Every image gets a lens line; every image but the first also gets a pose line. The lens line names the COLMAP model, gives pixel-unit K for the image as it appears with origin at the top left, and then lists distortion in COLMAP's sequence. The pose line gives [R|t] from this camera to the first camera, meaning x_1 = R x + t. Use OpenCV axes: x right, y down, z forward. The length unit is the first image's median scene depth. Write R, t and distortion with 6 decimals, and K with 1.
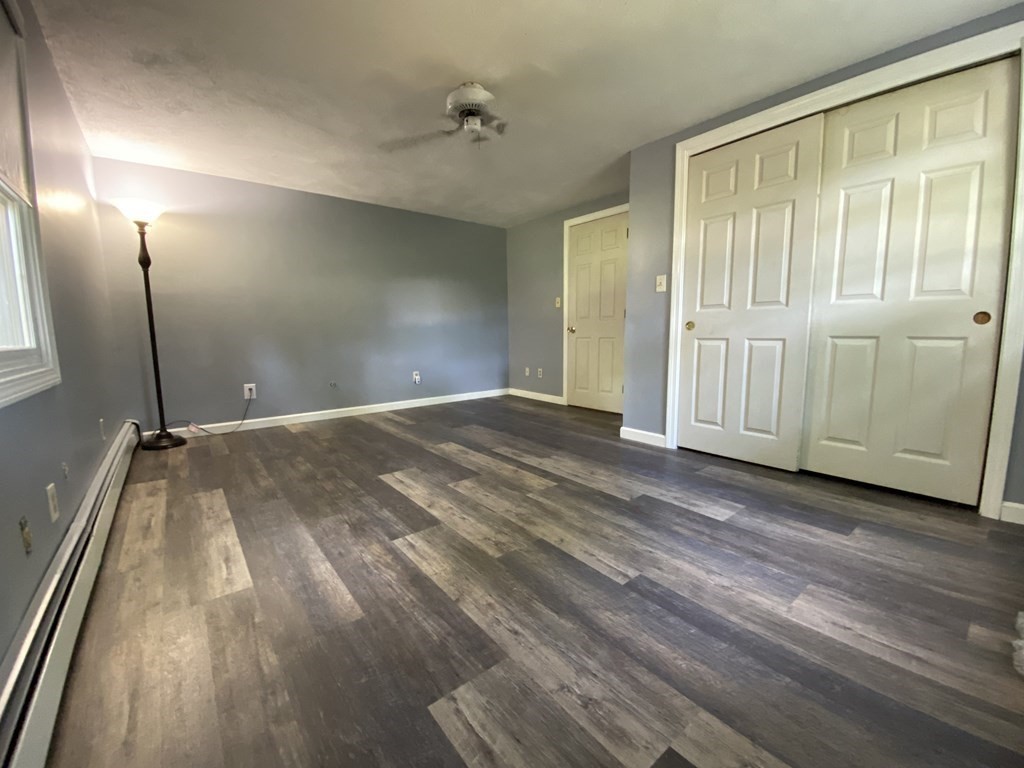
lens RADIAL K [[412.4, 0, 510.3], [0, 412.4, 385.3], [0, 0, 1]] dist [0.017719, -0.021387]
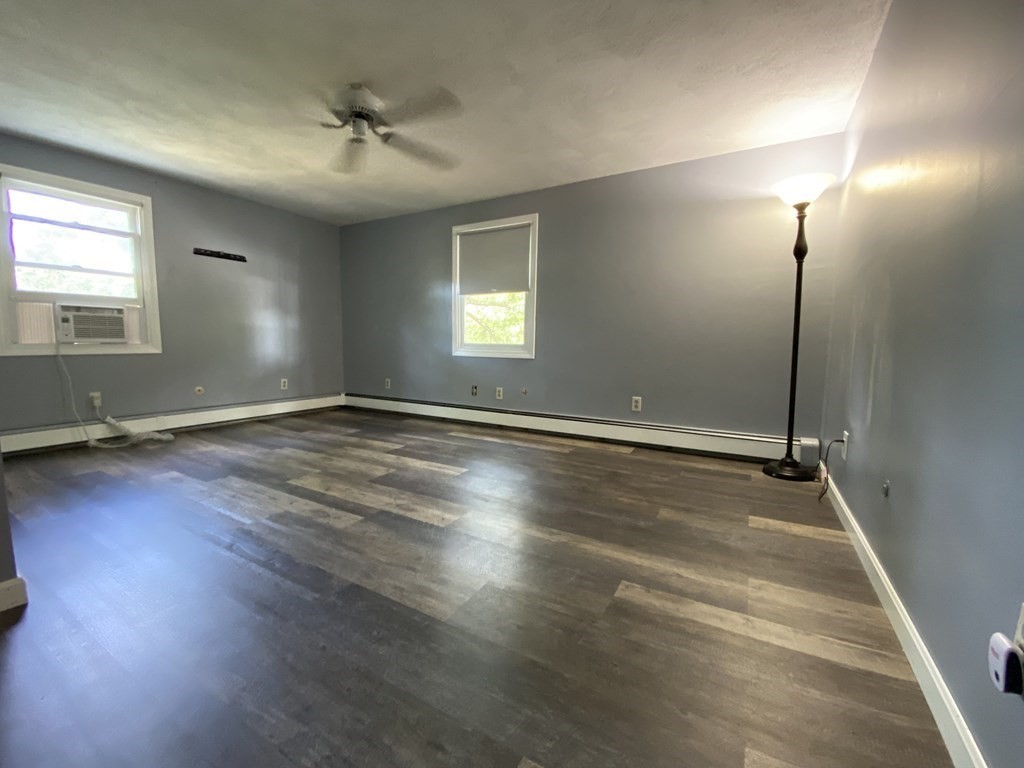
lens RADIAL K [[412.4, 0, 510.3], [0, 412.4, 385.3], [0, 0, 1]] dist [0.017719, -0.021387]
pose [[-0.932404, 0.038737, -0.359337, -0.041914], [-0.046866, 0.972886, 0.226486, -0.236176], [0.358367, 0.228016, -0.905307, 1.910181]]
